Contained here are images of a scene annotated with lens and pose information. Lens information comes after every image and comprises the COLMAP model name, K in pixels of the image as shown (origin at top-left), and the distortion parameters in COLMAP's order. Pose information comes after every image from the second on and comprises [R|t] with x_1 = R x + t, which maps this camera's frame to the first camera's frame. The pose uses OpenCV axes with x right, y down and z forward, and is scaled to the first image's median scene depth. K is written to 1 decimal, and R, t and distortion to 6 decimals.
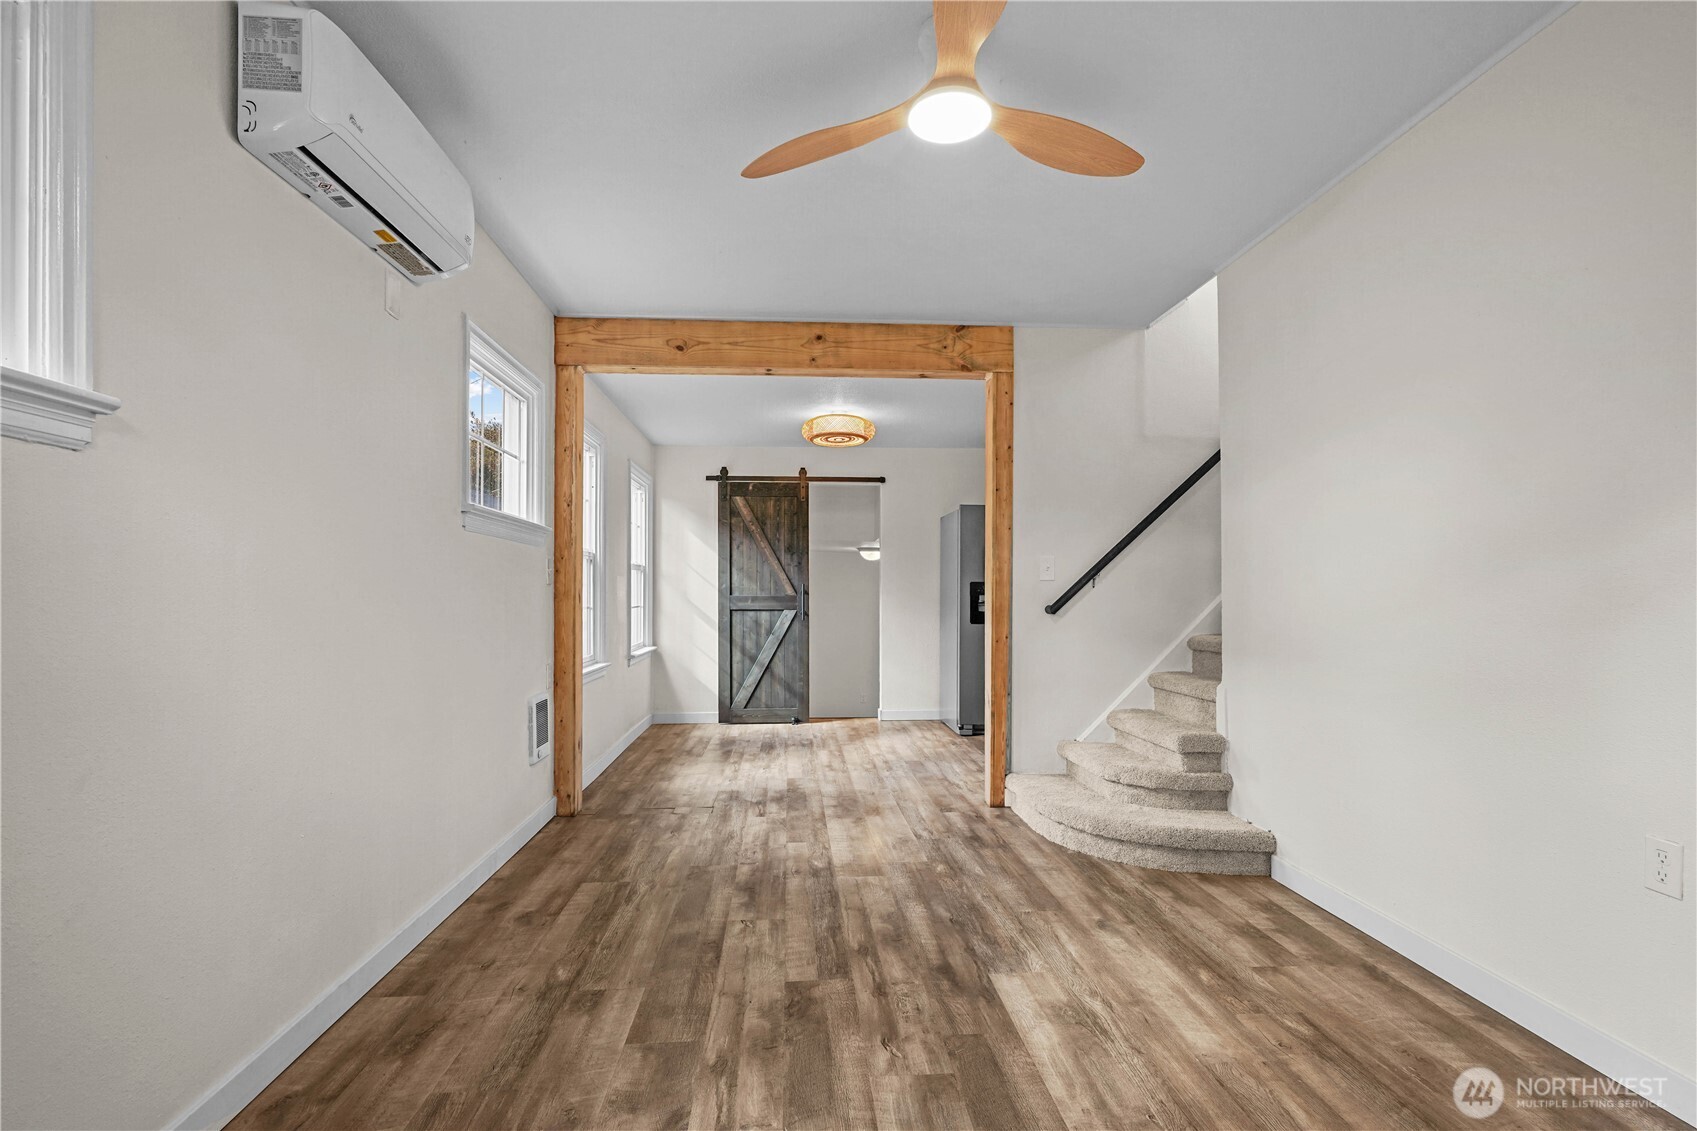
lens RADIAL K [[779.7, 0, 829.4], [0, 779.7, 594.3], [0, 0, 1]] dist [-0.002060, 0.000618]
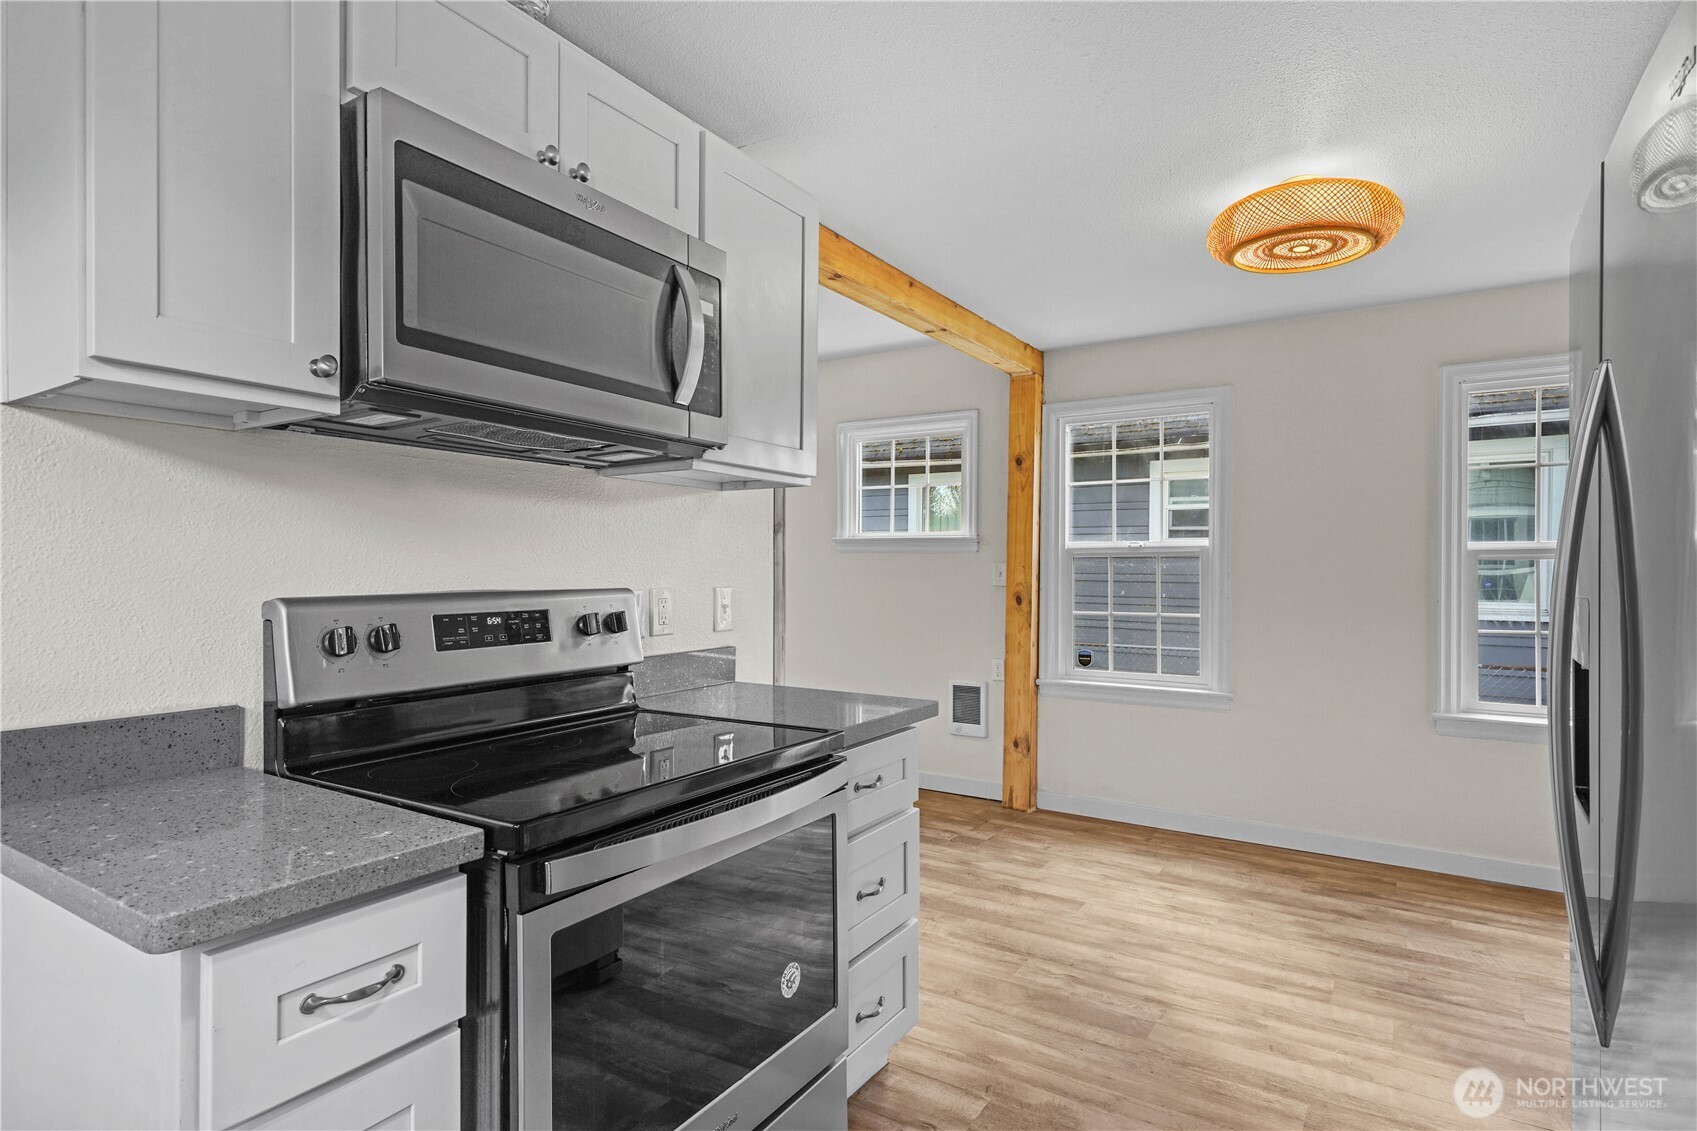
lens RADIAL K [[878.7, 0, 845.1], [0, 878.7, 572.9], [0, 0, 1]] dist [0.000164, 0.012810]
pose [[-0.583476, -0.001113, -0.812130, 0.817655], [-0.006107, 0.999977, 0.003018, -0.035466], [0.812108, 0.006721, -0.583469, 1.635110]]
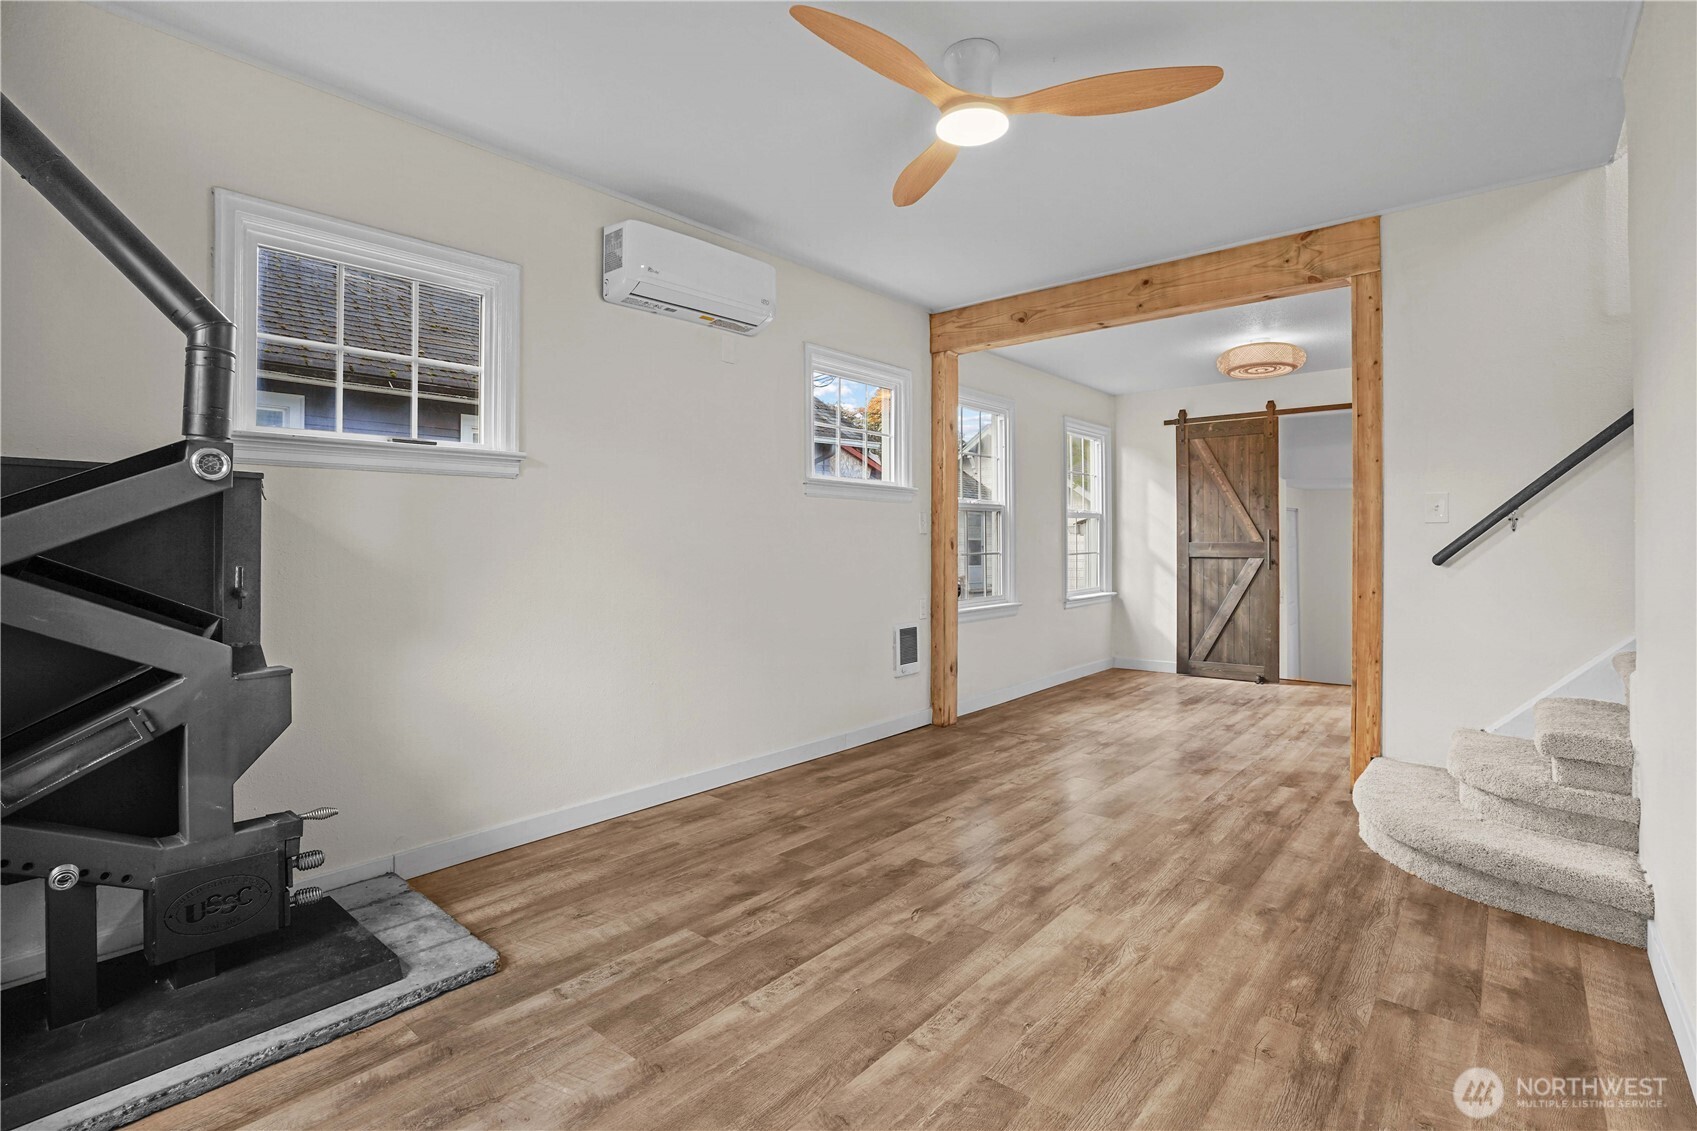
lens RADIAL K [[788.0, 0, 841.2], [0, 788.0, 541.3], [0, 0, 1]] dist [-0.056294, 0.022385]
pose [[0.718350, -0.003571, -0.695673, 0.434101], [0.003695, 0.999992, -0.001317, -0.000200], [0.695672, -0.001624, 0.718358, 0.022549]]
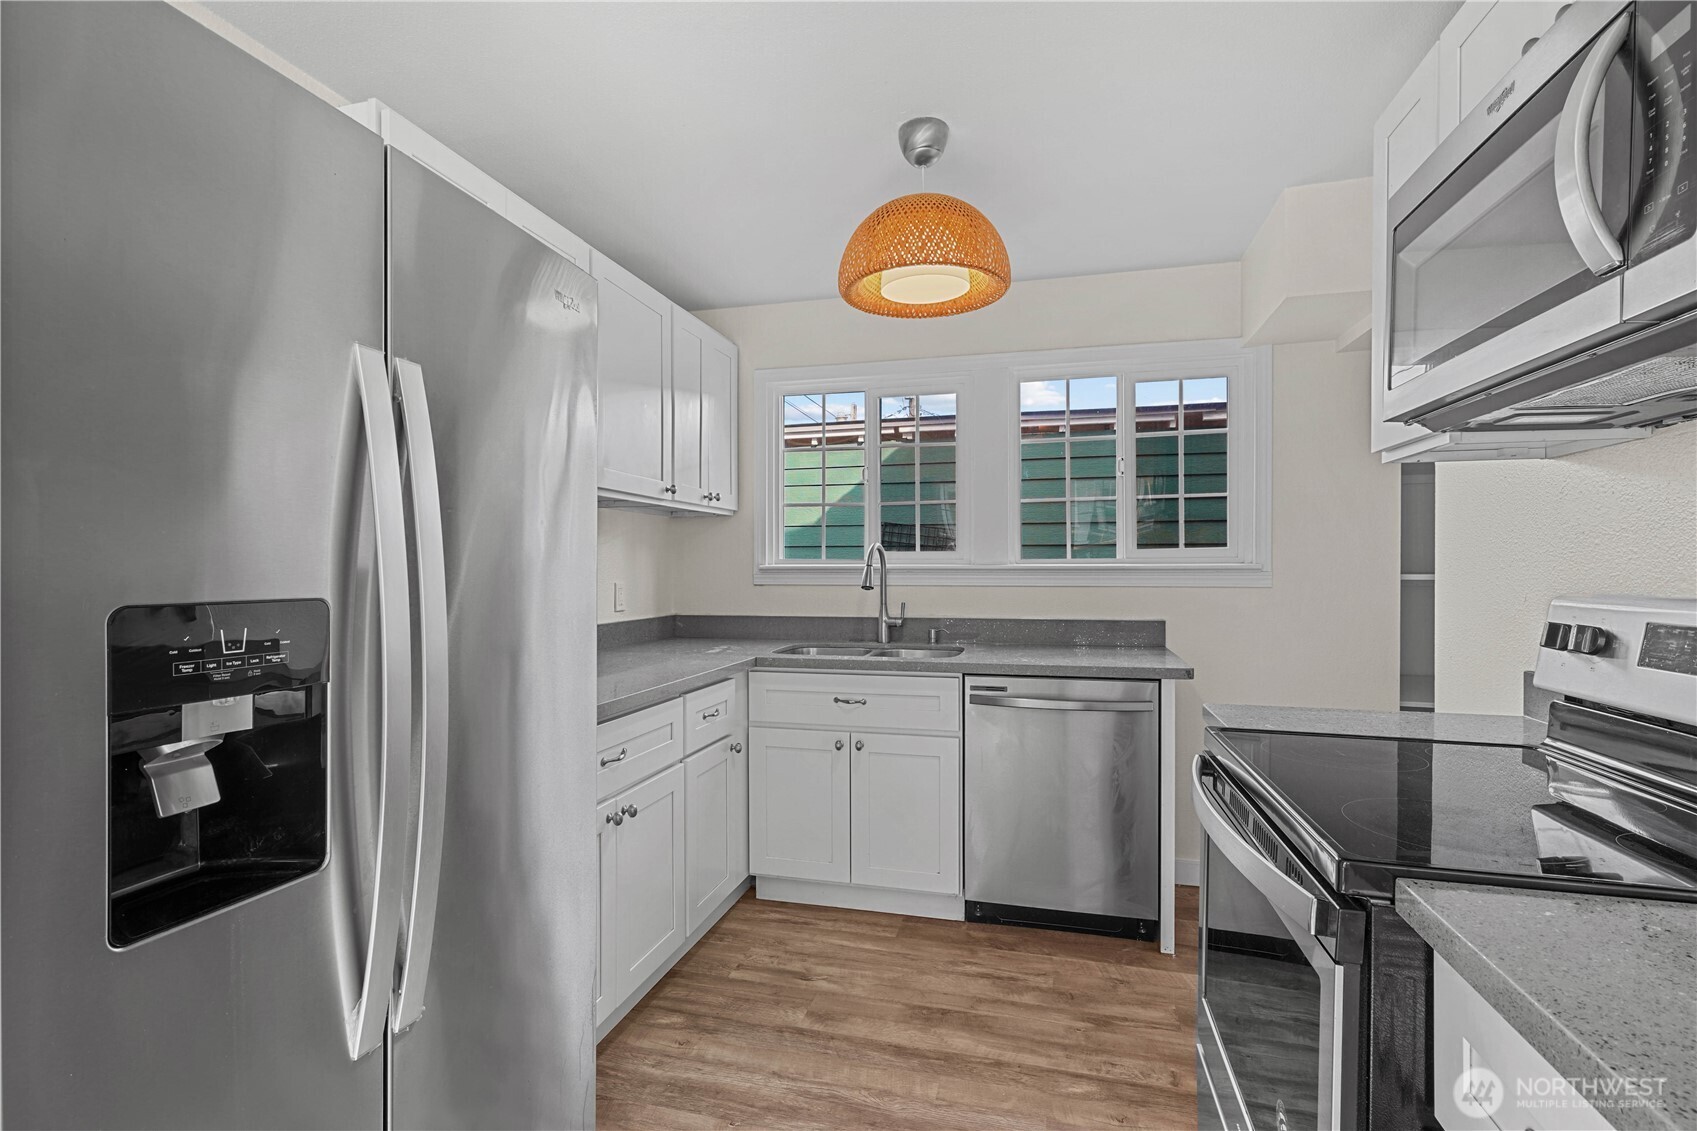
lens RADIAL K [[789.6, 0, 842.3], [0, 789.6, 575.7], [0, 0, 1]] dist [-0.000211, 0.000056]
pose [[0.308481, -0.012898, 0.951143, 0.167626], [0.003428, 0.999917, 0.012448, -0.036232], [-0.951224, -0.000580, 0.308499, 1.427290]]
